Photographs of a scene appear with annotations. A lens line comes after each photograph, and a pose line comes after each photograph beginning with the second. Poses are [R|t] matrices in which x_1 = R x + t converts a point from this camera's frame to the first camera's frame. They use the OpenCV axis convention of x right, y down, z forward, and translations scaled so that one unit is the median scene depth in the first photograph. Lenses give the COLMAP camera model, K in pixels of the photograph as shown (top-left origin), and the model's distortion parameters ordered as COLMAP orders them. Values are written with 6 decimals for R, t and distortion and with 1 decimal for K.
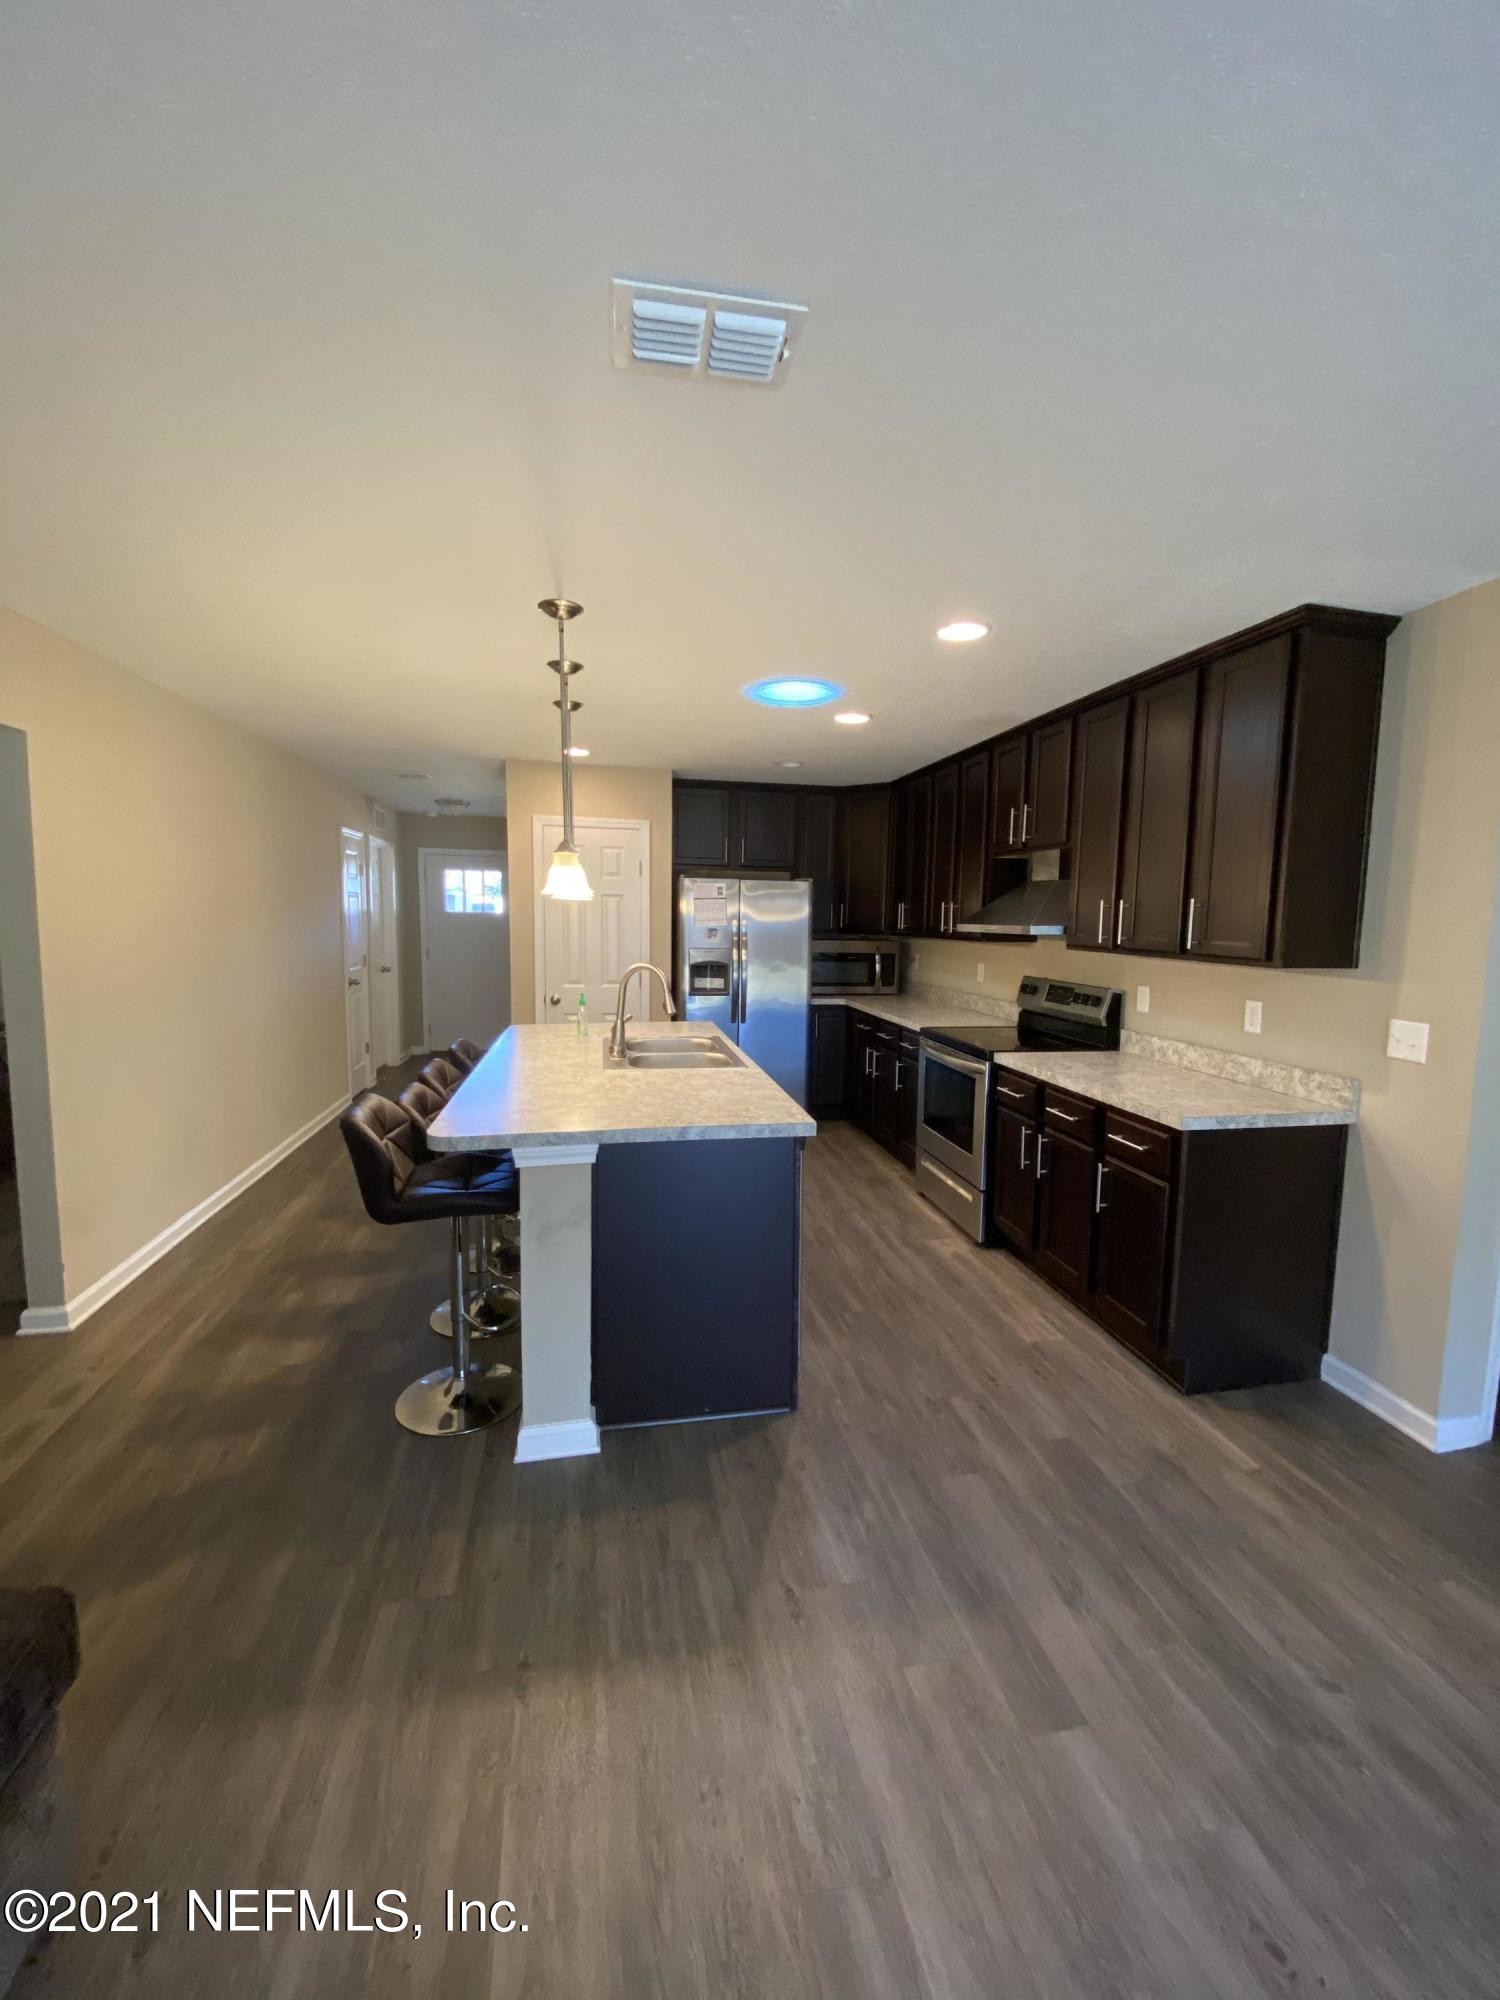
lens RADIAL K [[802.6, 0, 739.1], [0, 802.6, 992.6], [0, 0, 1]] dist [0.017256, -0.018958]
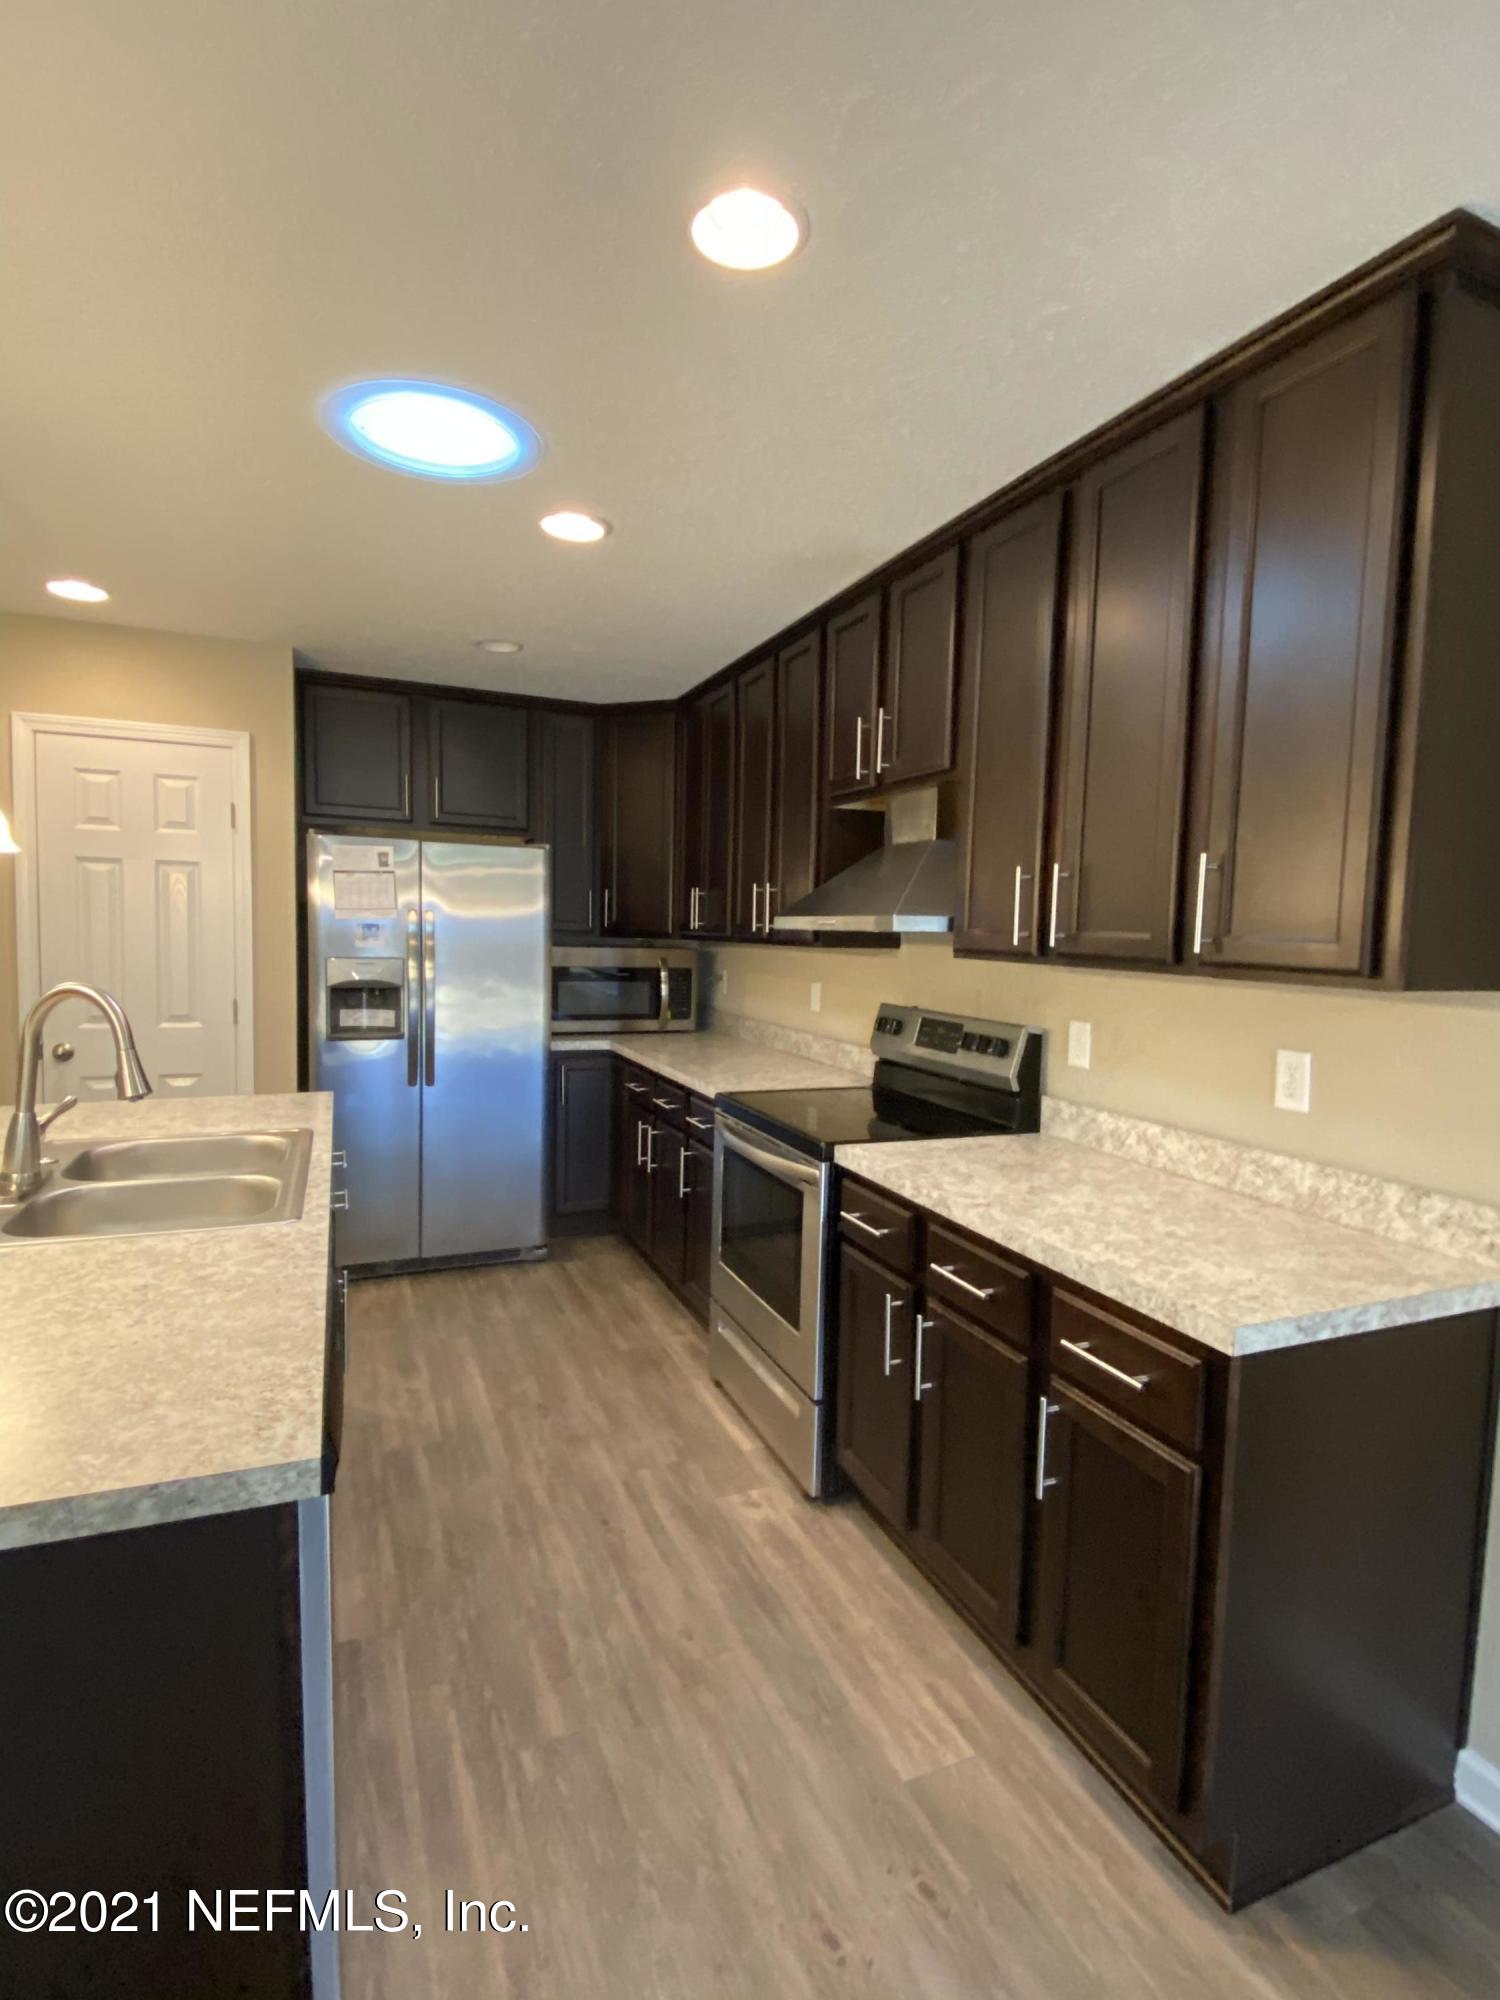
lens RADIAL K [[971.2, 0, 750.0], [0, 971.2, 1000.0], [0, 0, 1]] dist [-0.002356, -0.000199]
pose [[0.977155, -0.006306, 0.212433, 0.116999], [0.010668, 0.999755, -0.019396, -0.011995], [-0.212259, 0.021219, 0.976983, 0.351482]]
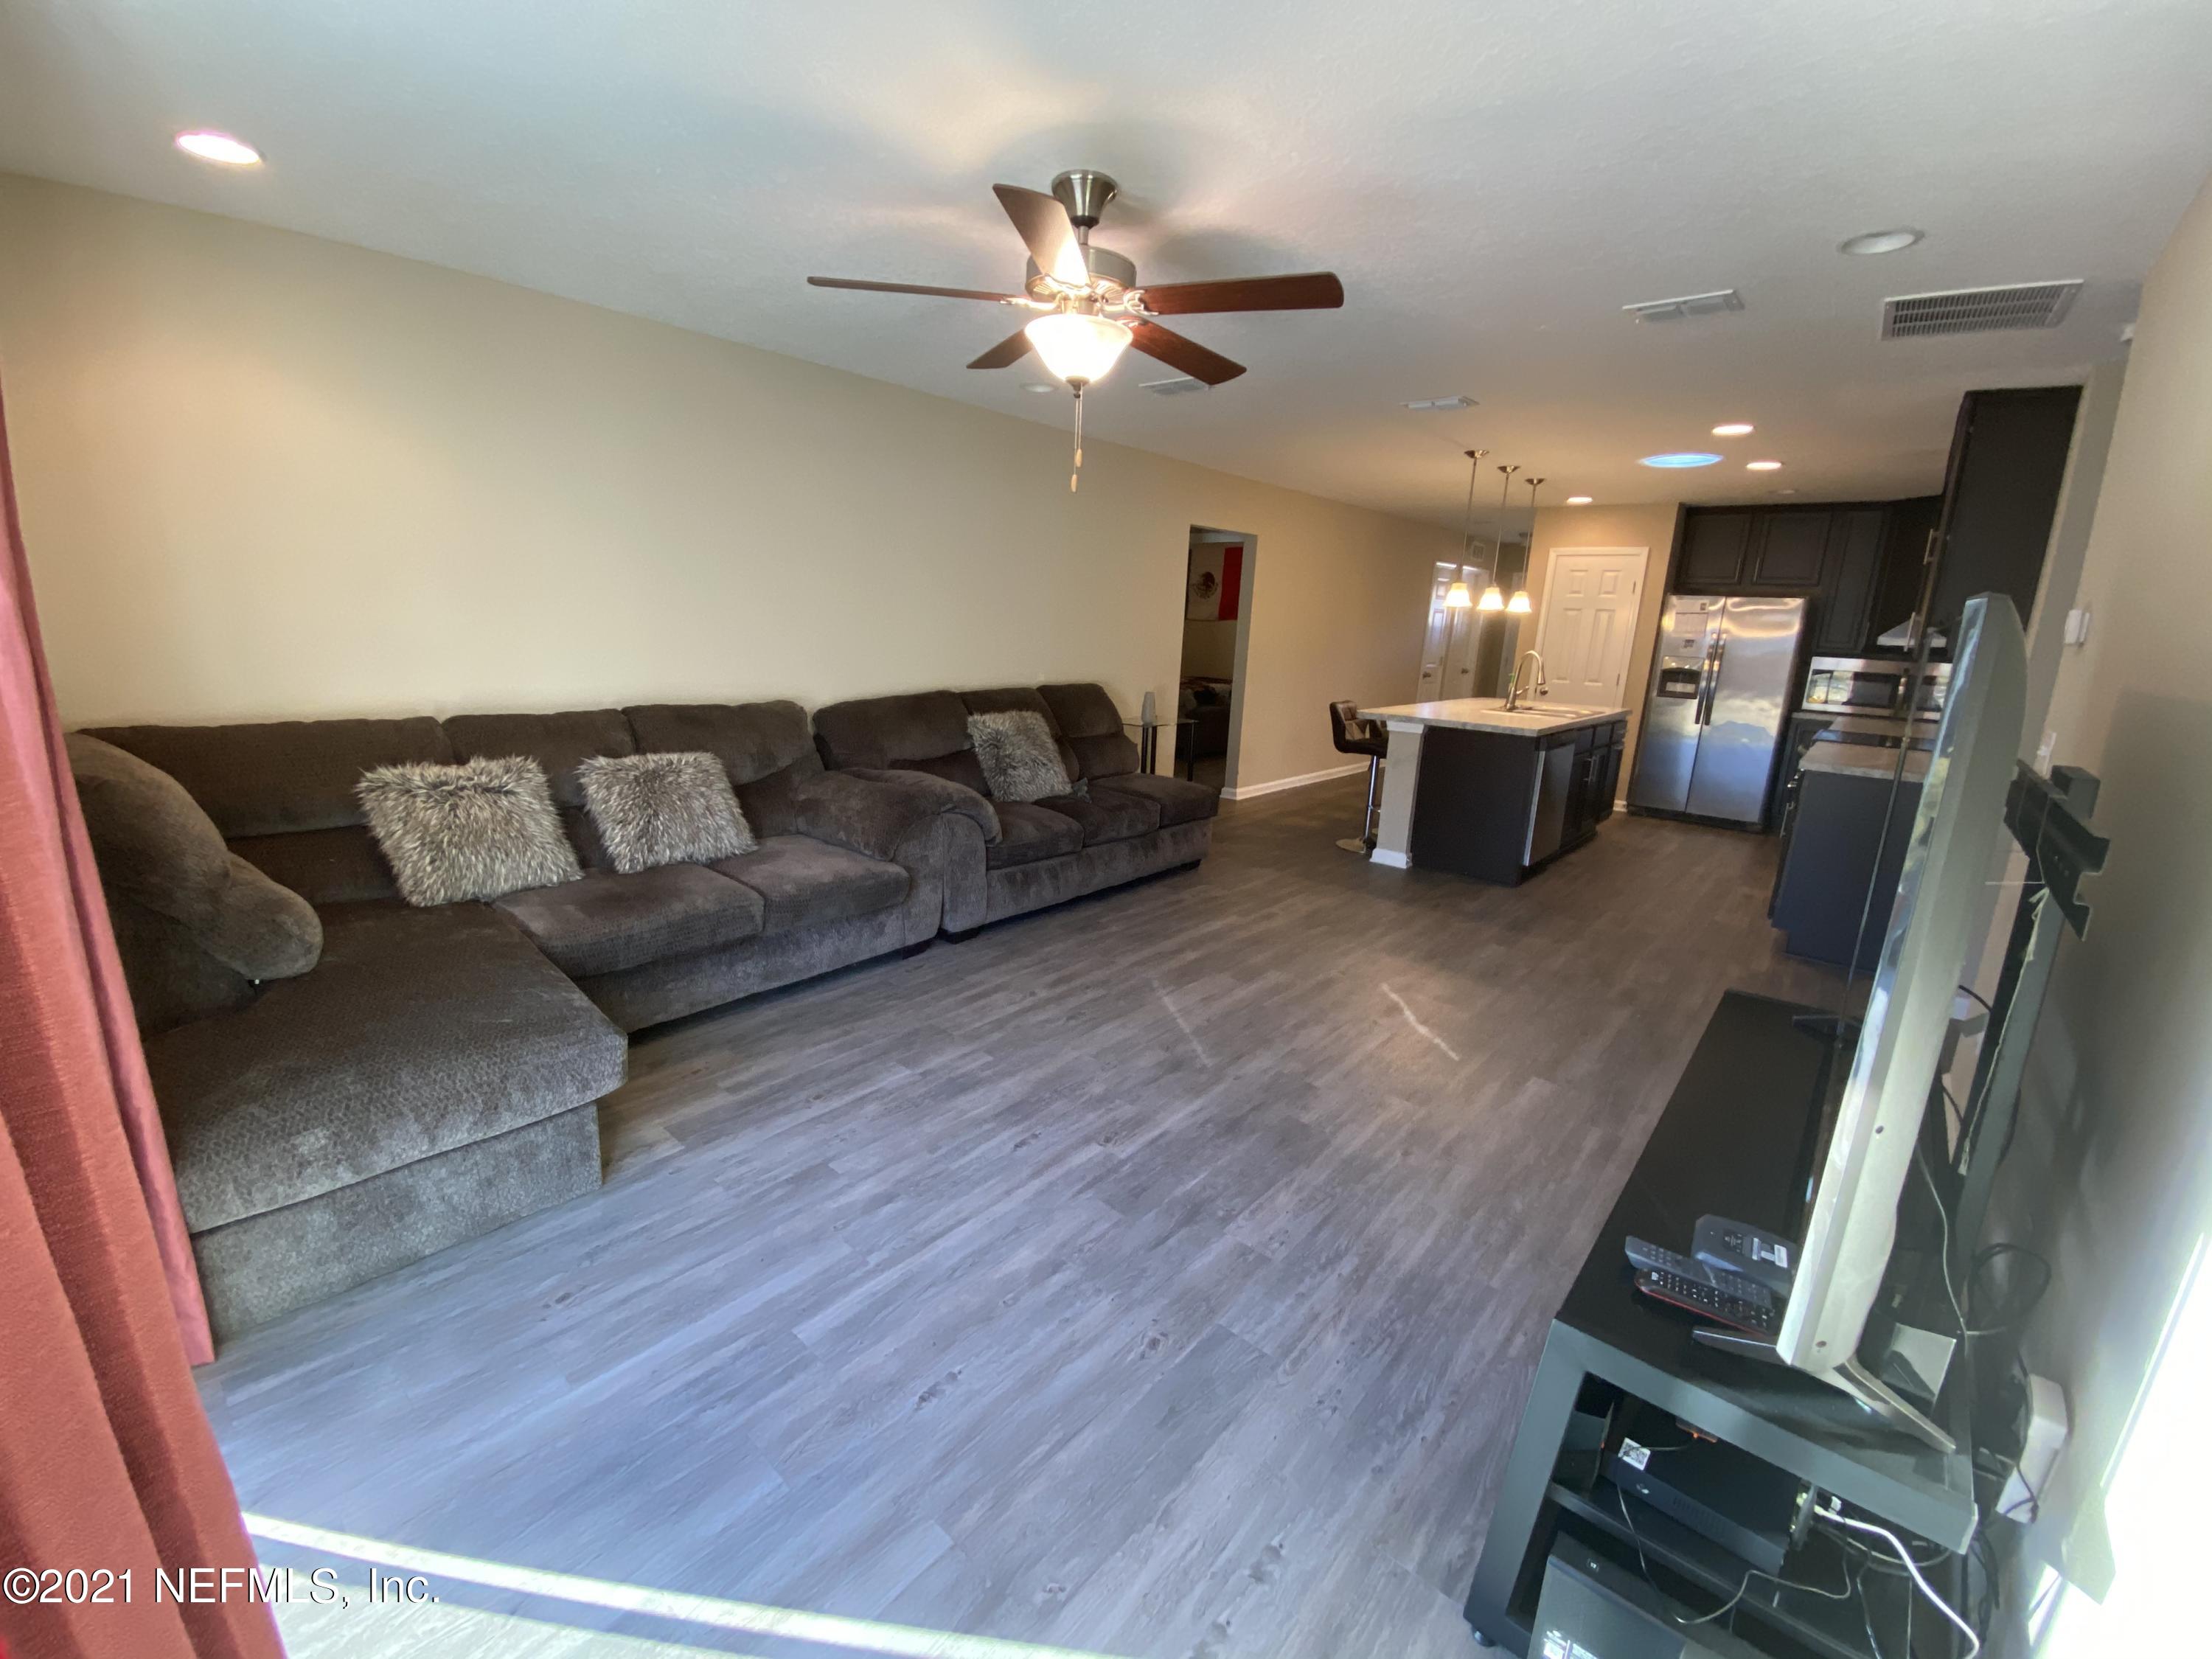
lens RADIAL K [[887.7, 0, 1106.0], [0, 887.7, 829.5], [0, 0, 1]] dist [0.017256, -0.018958]
pose [[0.615110, 0.193308, -0.764377, 0.670124], [-0.106986, 0.980976, 0.161990, 0.097614], [0.781149, -0.017864, 0.624089, -0.658158]]
